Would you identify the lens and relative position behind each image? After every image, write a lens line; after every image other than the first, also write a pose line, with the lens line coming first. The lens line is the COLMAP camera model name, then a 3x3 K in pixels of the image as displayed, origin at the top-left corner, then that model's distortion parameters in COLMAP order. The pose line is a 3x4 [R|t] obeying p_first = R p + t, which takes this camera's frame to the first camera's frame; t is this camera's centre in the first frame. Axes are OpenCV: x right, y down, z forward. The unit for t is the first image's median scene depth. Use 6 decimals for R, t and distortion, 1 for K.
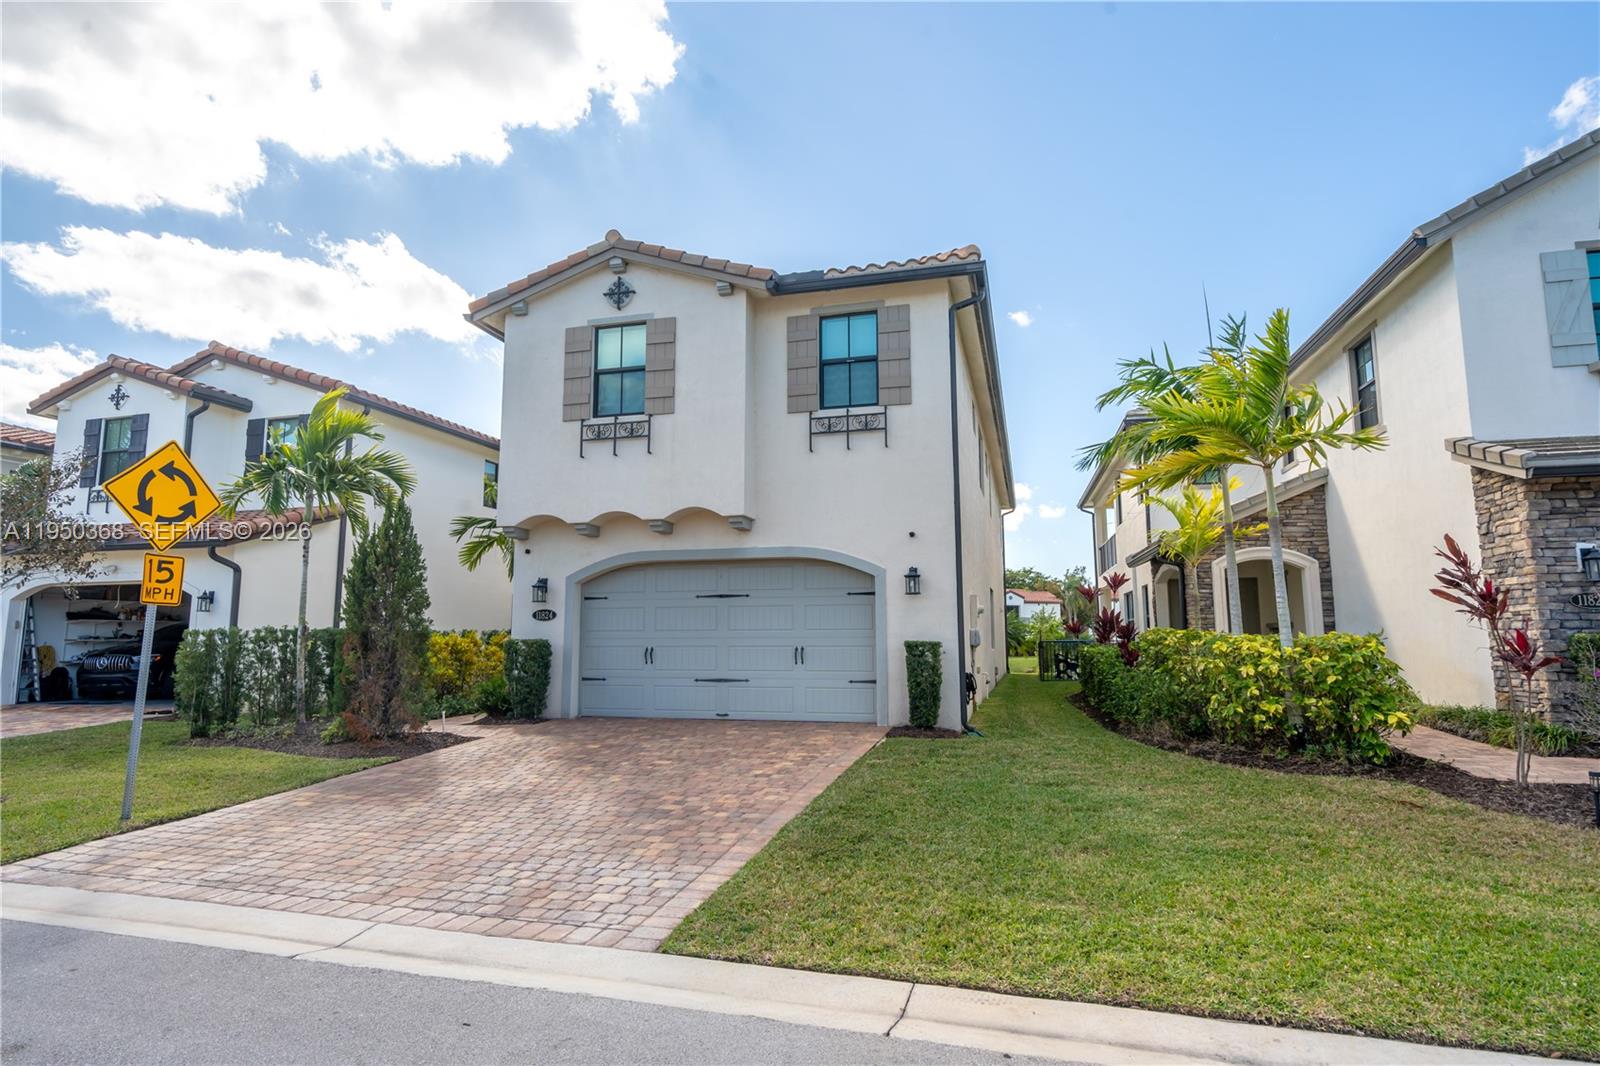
lens RADIAL K [[856.3, 0, 794.7], [0, 856.3, 539.0], [0, 0, 1]] dist [0.006937, 0.001003]
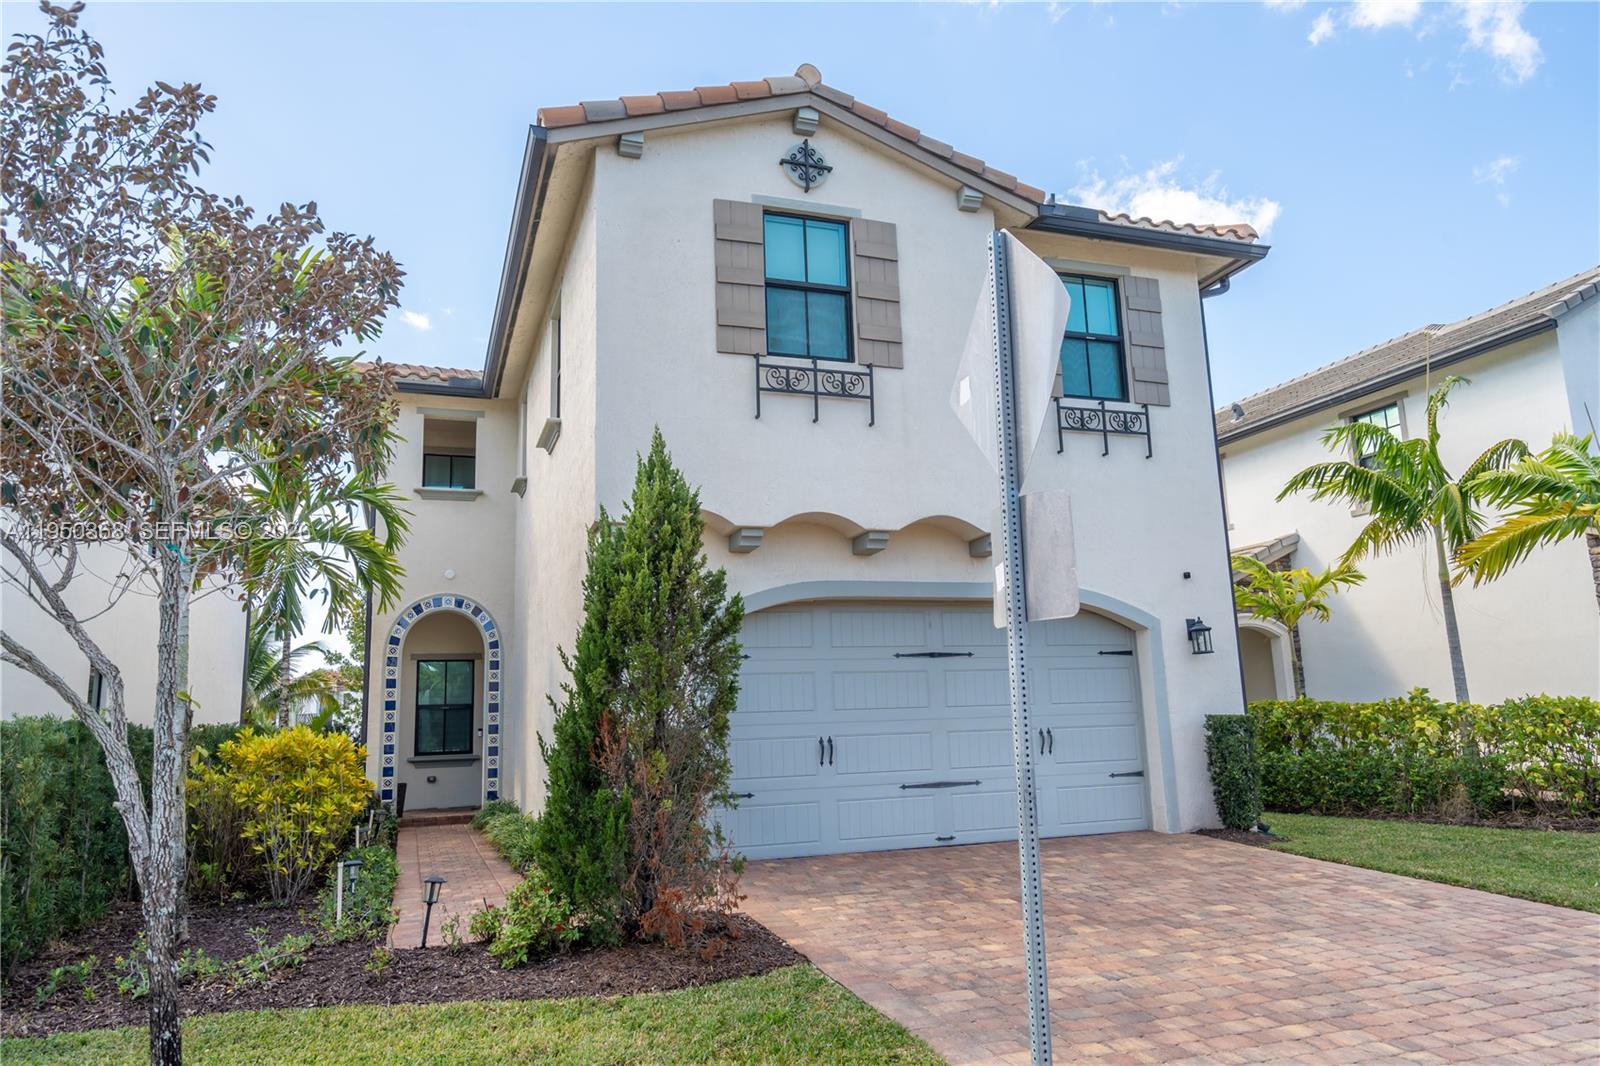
lens RADIAL K [[1079.2, 0, 800.2], [0, 1079.2, 541.4], [0, 0, 1]] dist [0.002888, -0.003137]
pose [[0.820115, 0.071280, 0.567741, -0.657741], [-0.033818, 0.996514, -0.076261, 0.047380], [-0.571198, 0.043343, 0.819667, 0.384550]]
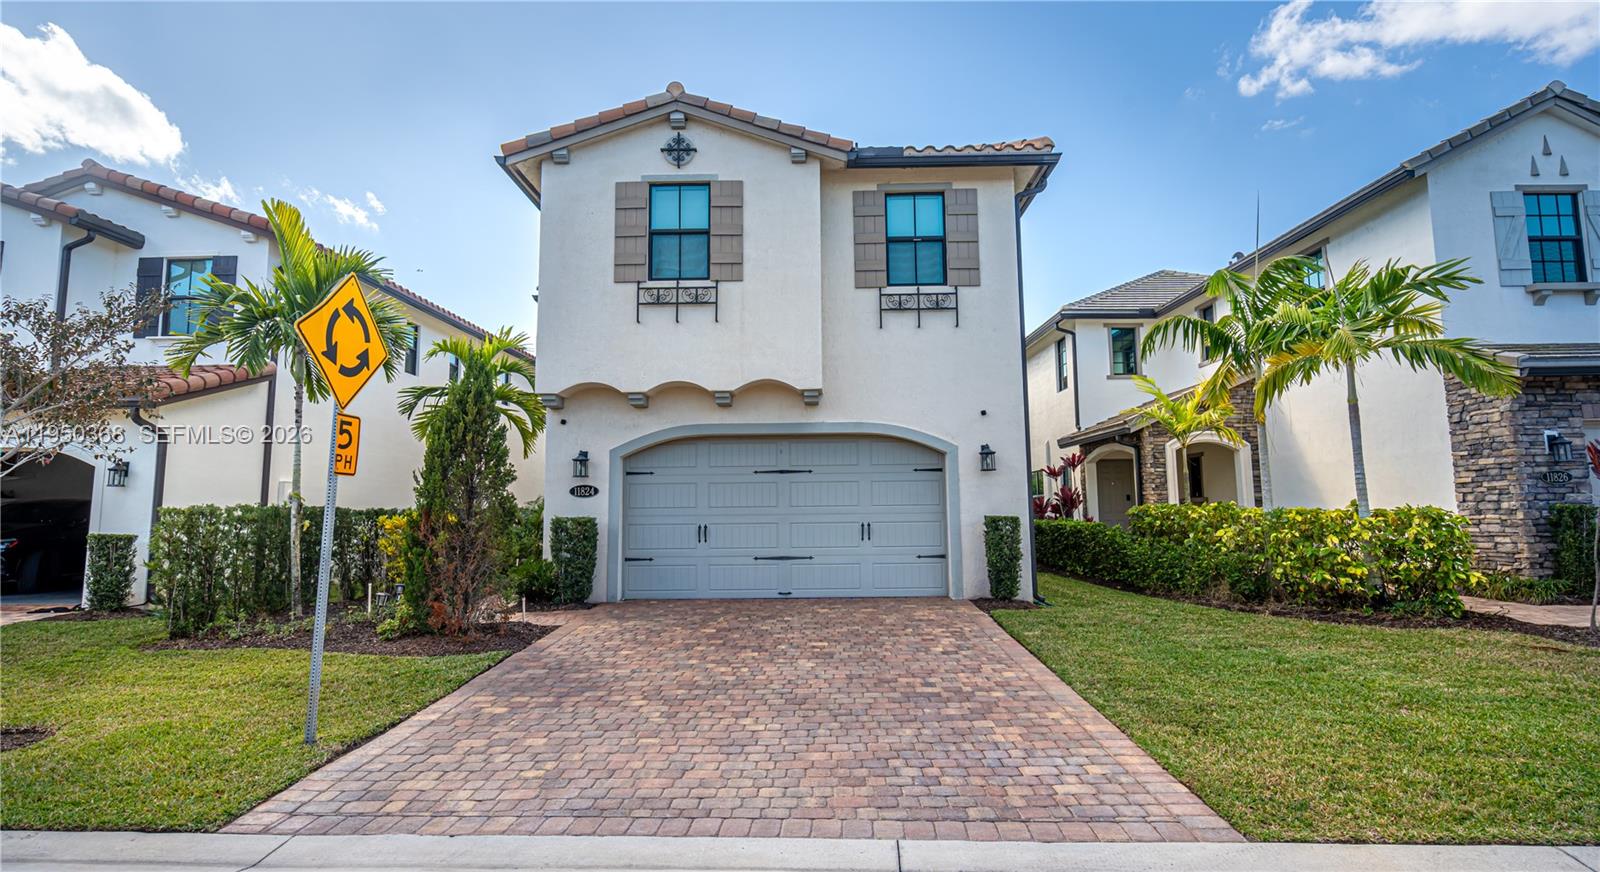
lens RADIAL K [[828.9, 0, 799.7], [0, 828.9, 424.2], [0, 0, 1]] dist [0.010946, -0.000627]
pose [[0.969189, 0.019080, 0.245577, -0.305083], [-0.020239, 0.999793, 0.002199, 0.010547], [-0.245484, -0.007102, 0.969375, 0.082124]]
